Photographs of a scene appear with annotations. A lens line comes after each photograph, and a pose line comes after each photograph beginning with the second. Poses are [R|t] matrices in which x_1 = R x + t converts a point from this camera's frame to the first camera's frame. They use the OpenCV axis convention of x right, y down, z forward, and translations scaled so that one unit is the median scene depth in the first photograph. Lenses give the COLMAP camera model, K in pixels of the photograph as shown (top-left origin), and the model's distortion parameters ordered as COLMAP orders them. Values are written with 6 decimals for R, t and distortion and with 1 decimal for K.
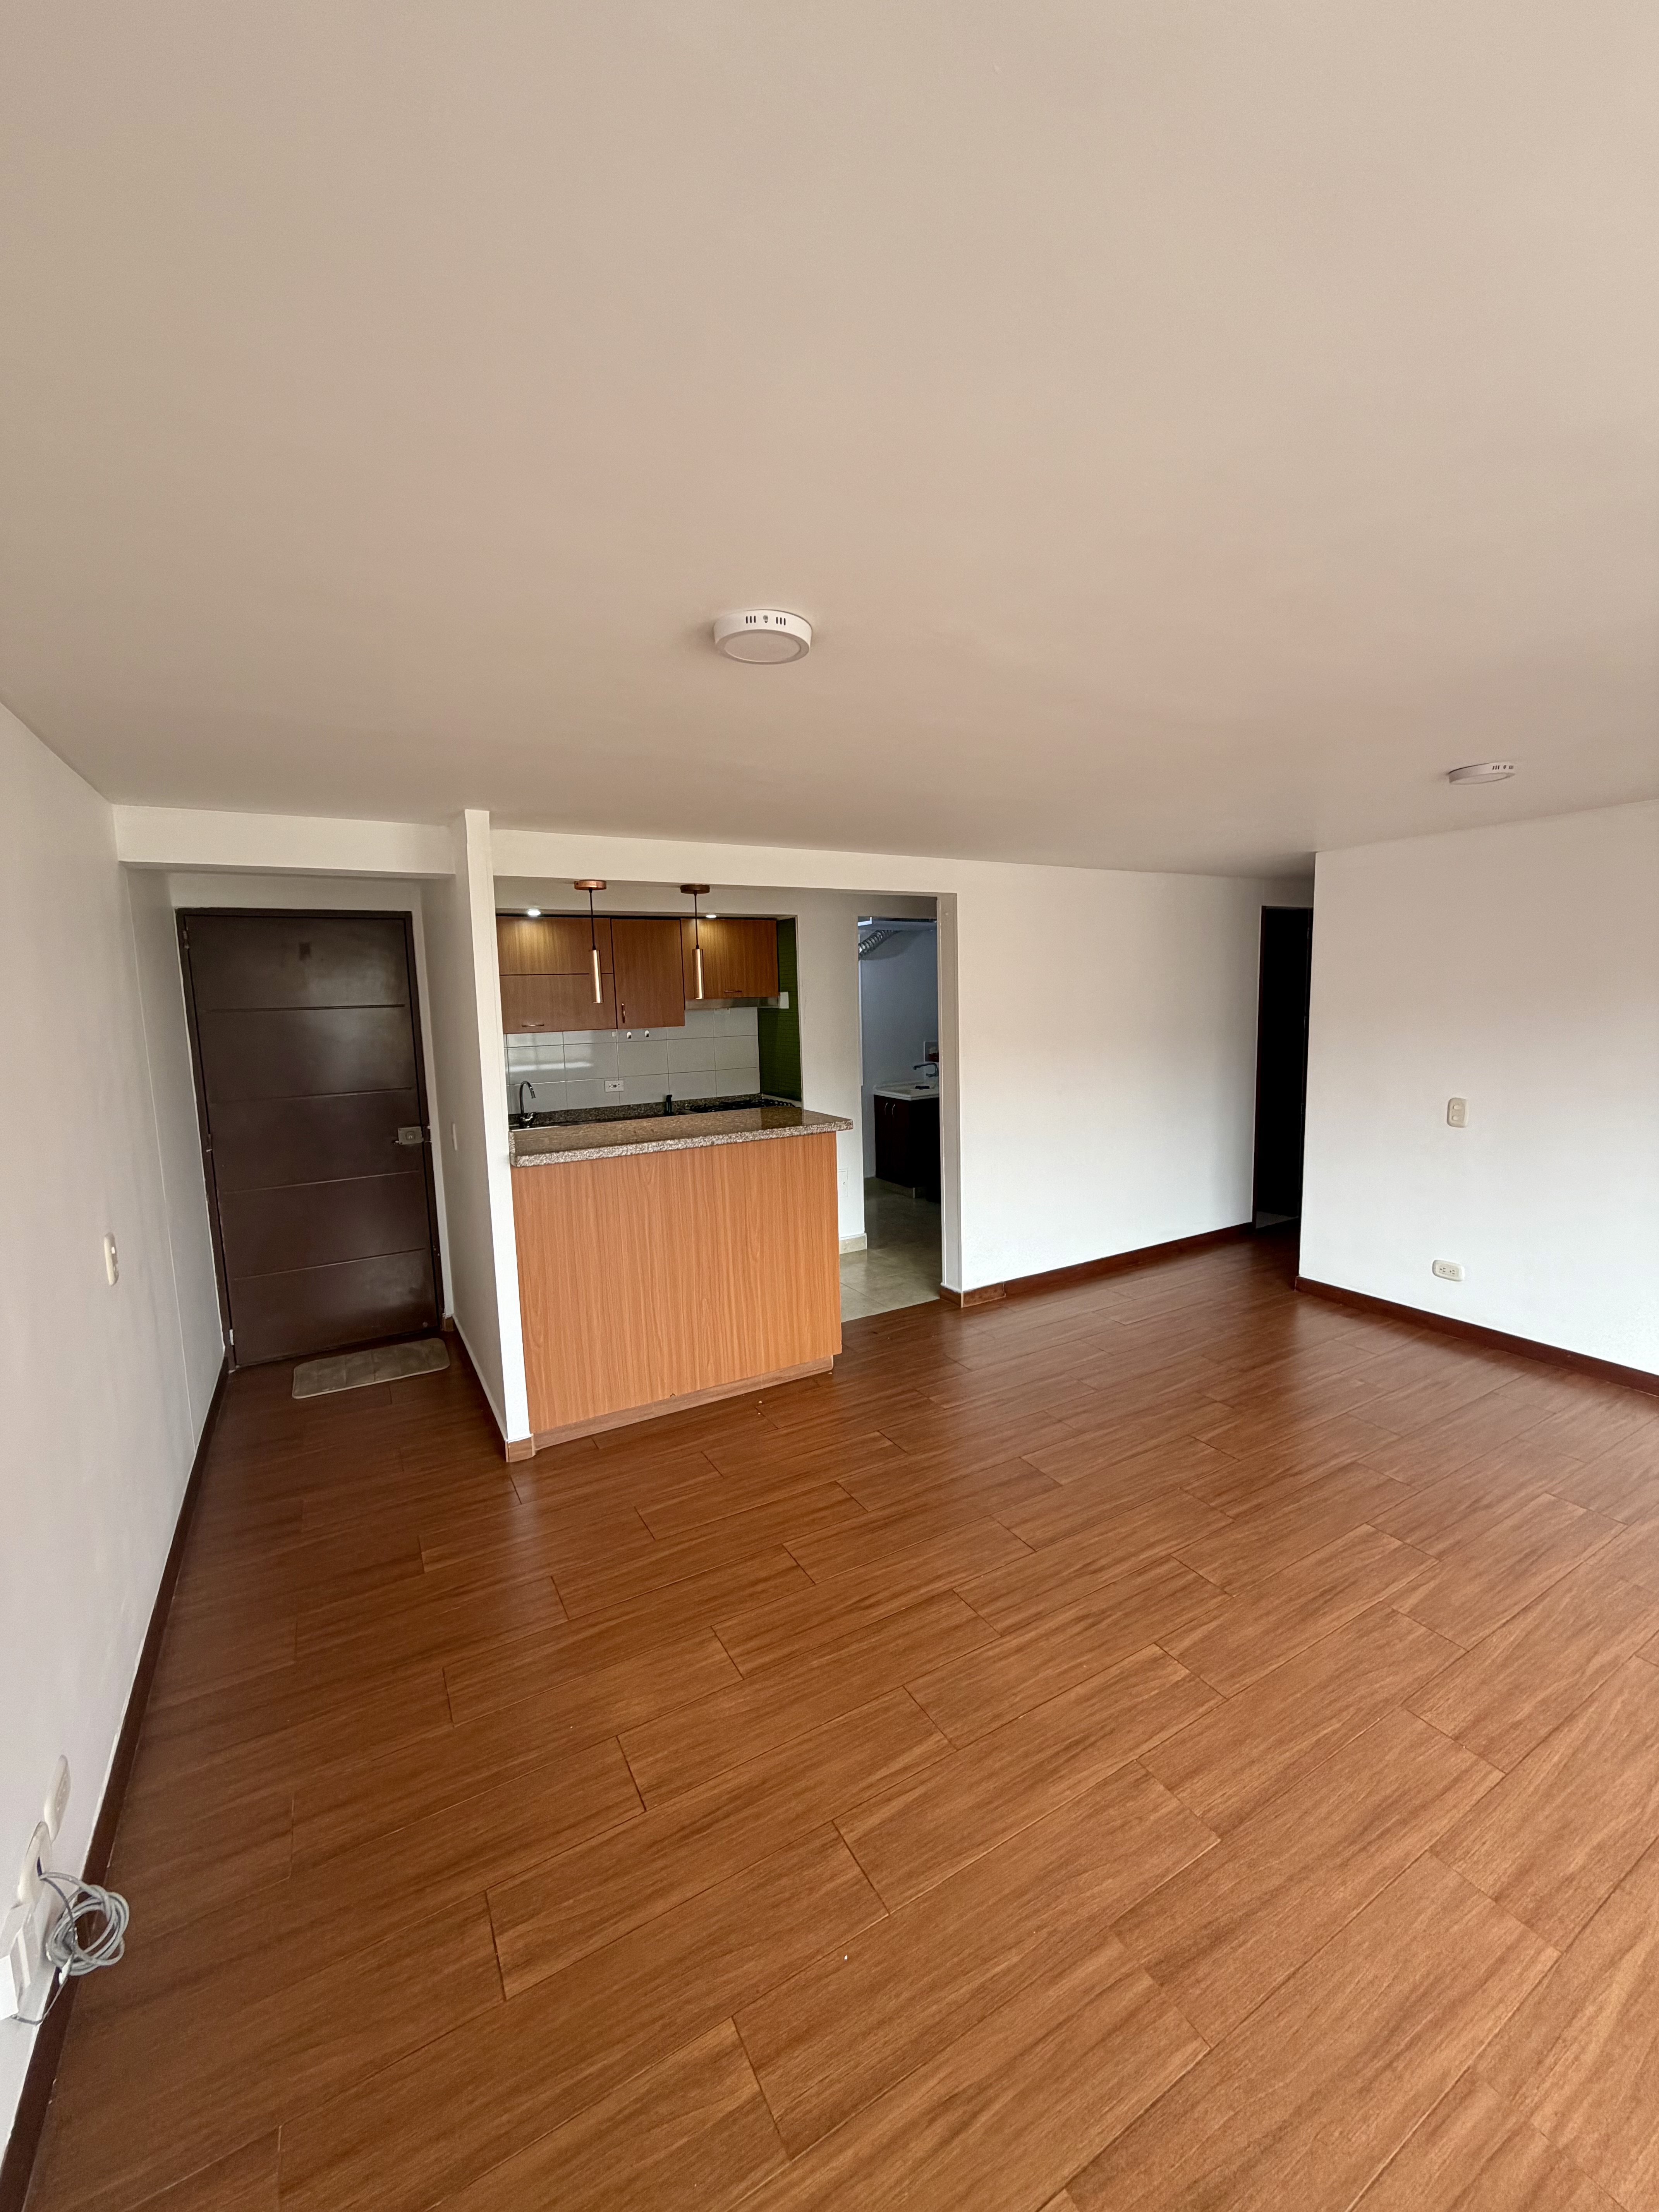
lens RADIAL K [[881.6, 0, 821.9], [0, 881.6, 1107.3], [0, 0, 1]] dist [0.000234, 0.000646]
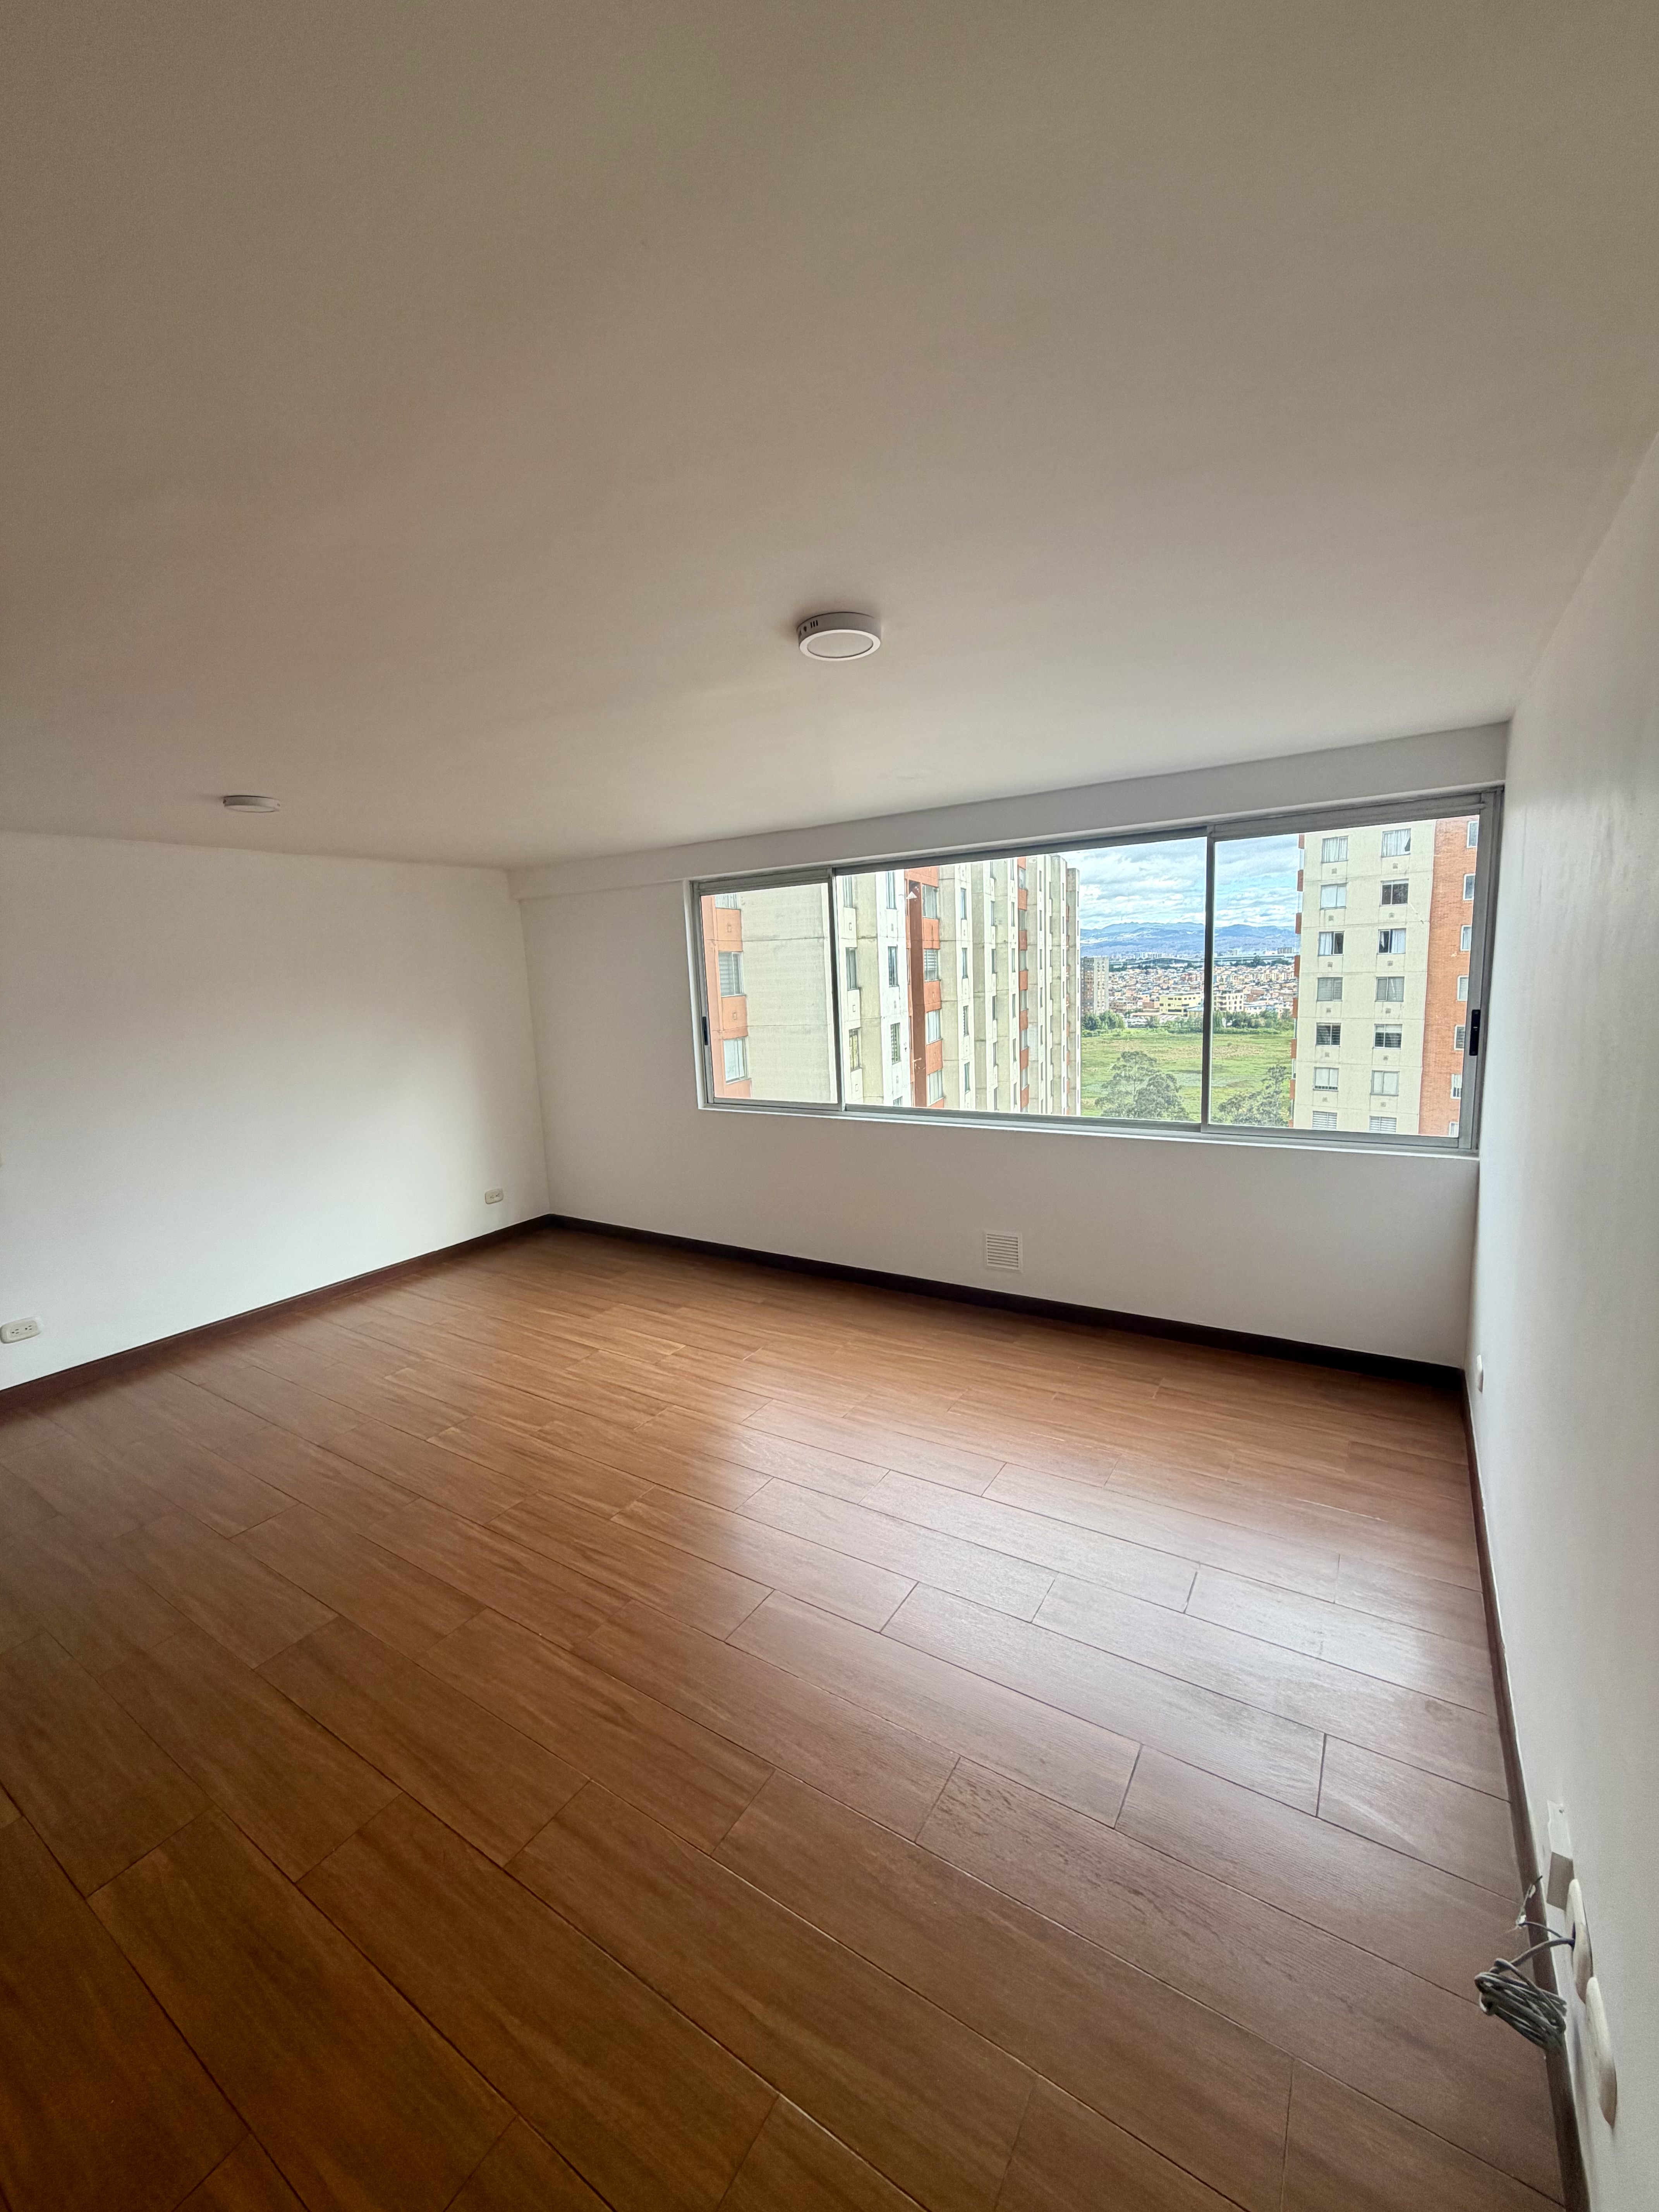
lens RADIAL K [[881.6, 0, 824.0], [0, 881.6, 1103.7], [0, 0, 1]] dist [0.000234, 0.000646]
pose [[-0.452395, -0.089856, 0.887279, -0.641938], [0.176752, 0.966141, 0.187962, -0.090561], [-0.874127, 0.241862, -0.421195, 0.939333]]
